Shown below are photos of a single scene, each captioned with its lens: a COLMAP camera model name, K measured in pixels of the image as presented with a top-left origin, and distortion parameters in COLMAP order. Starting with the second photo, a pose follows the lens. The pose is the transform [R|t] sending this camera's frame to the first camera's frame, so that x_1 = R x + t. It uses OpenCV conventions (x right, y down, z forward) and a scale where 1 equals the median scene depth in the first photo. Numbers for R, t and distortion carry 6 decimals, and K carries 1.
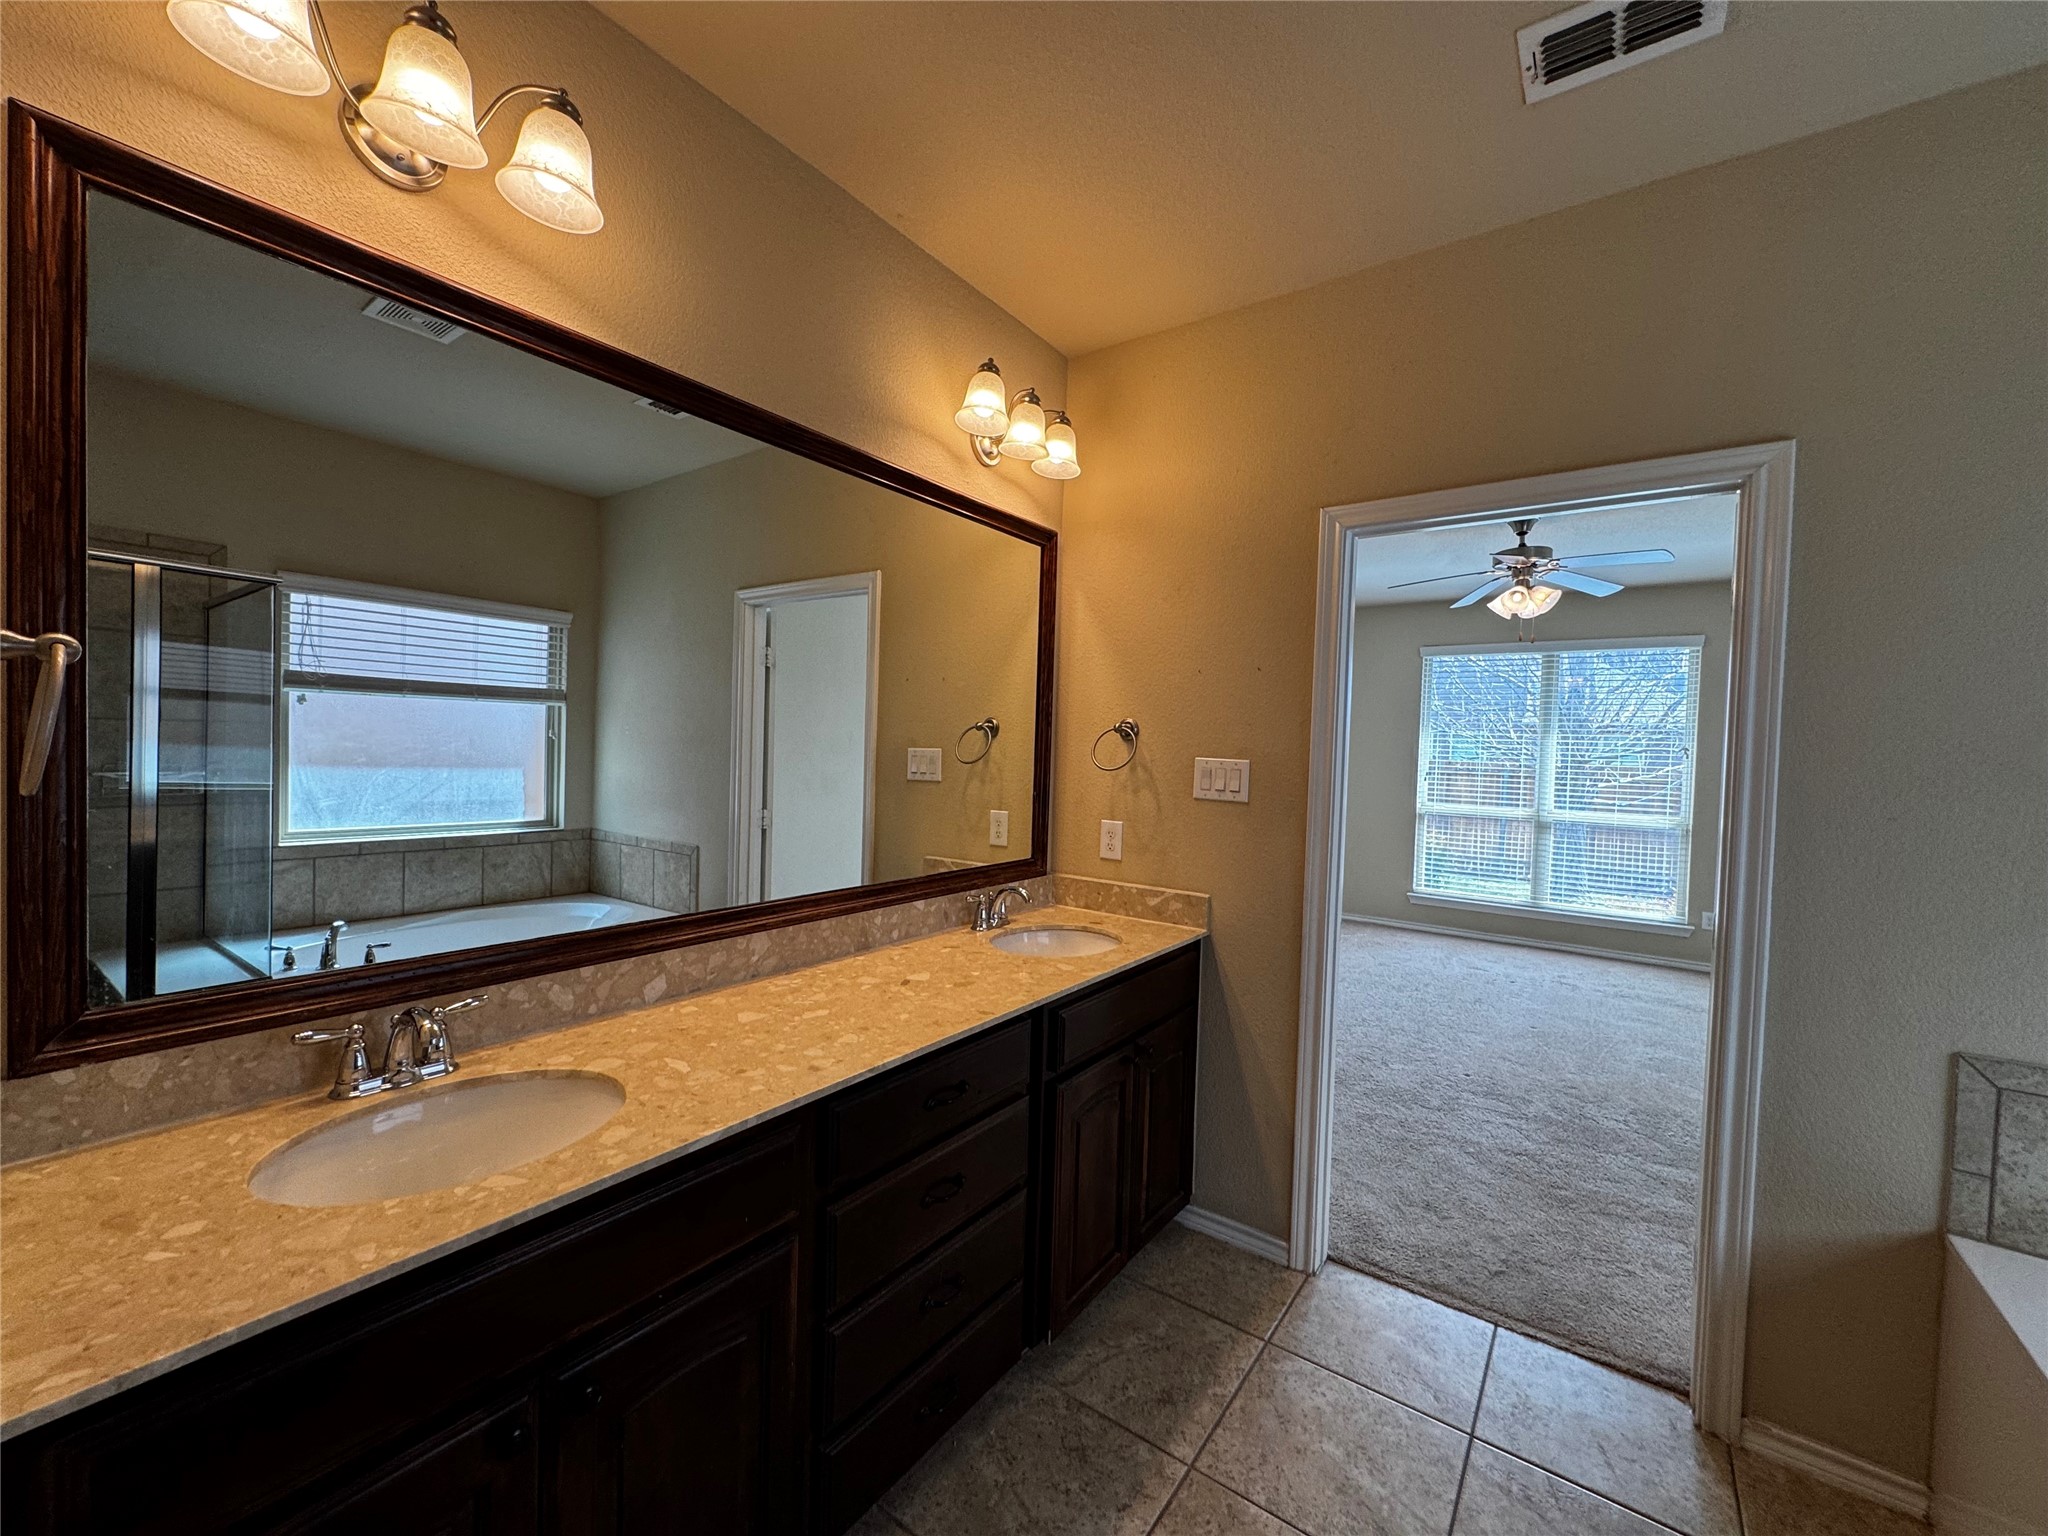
lens RADIAL K [[813.4, 0, 1026.8], [0, 813.4, 772.6], [0, 0, 1]] dist [-0.002990, 0.000329]
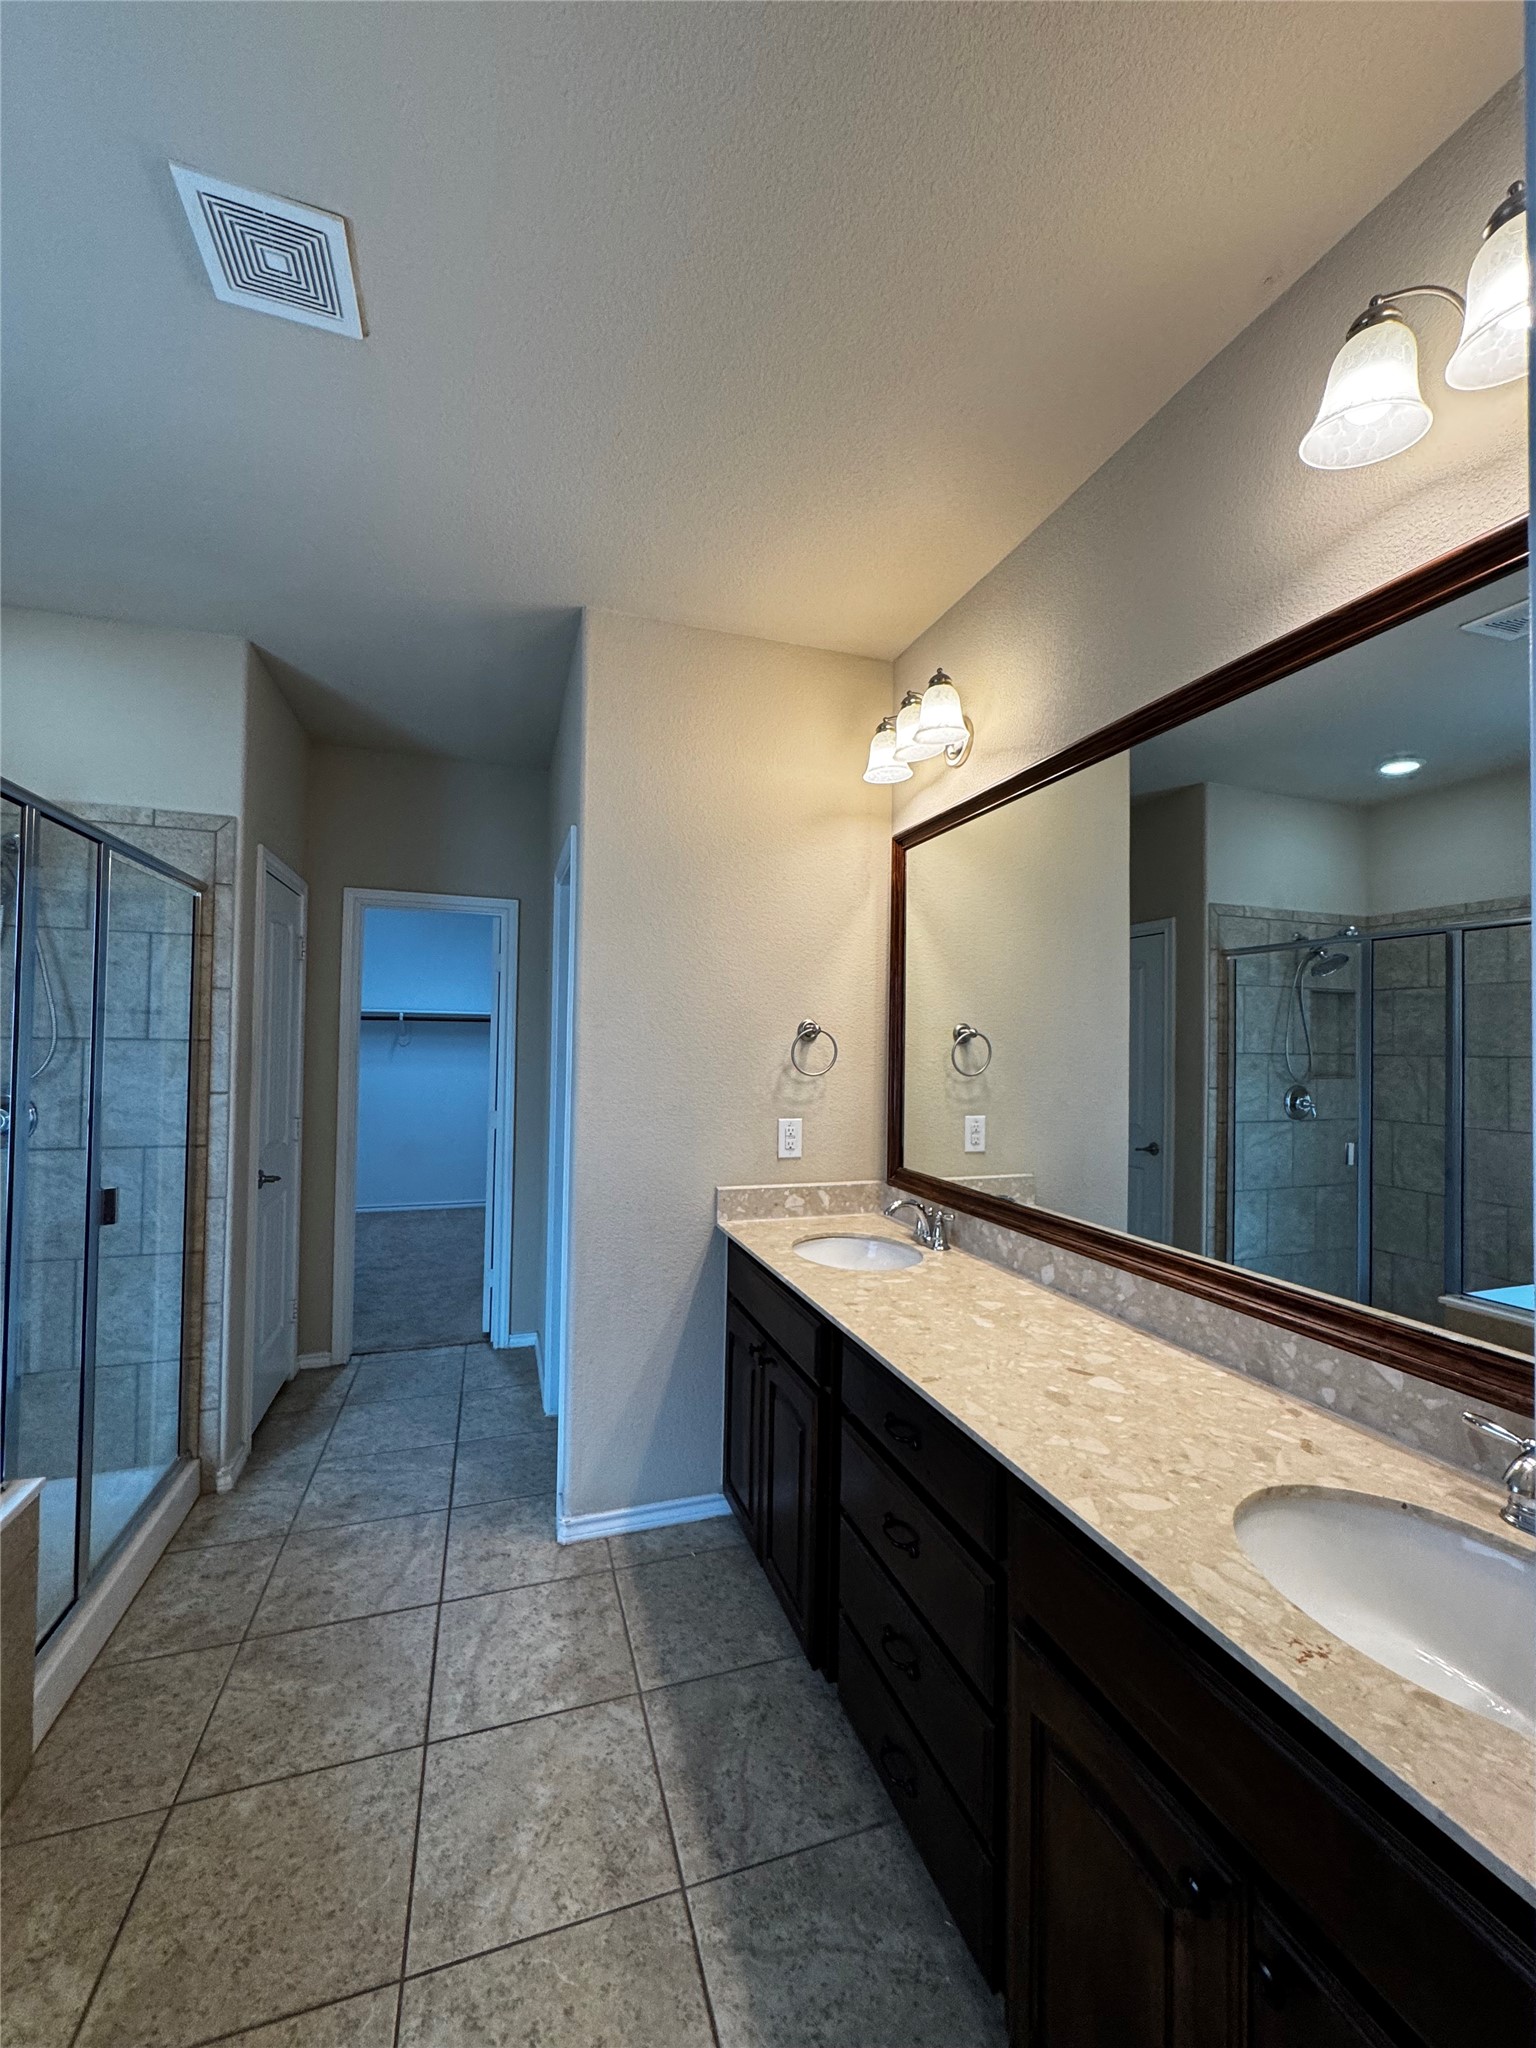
lens RADIAL K [[813.4, 0, 778.8], [0, 813.4, 1026.2], [0, 0, 1]] dist [-0.002990, 0.000329]
pose [[-0.567102, -0.055036, -0.821807, 0.696389], [-0.058037, 0.997955, -0.026783, -0.034474], [0.821600, 0.032506, -0.569136, 1.246409]]
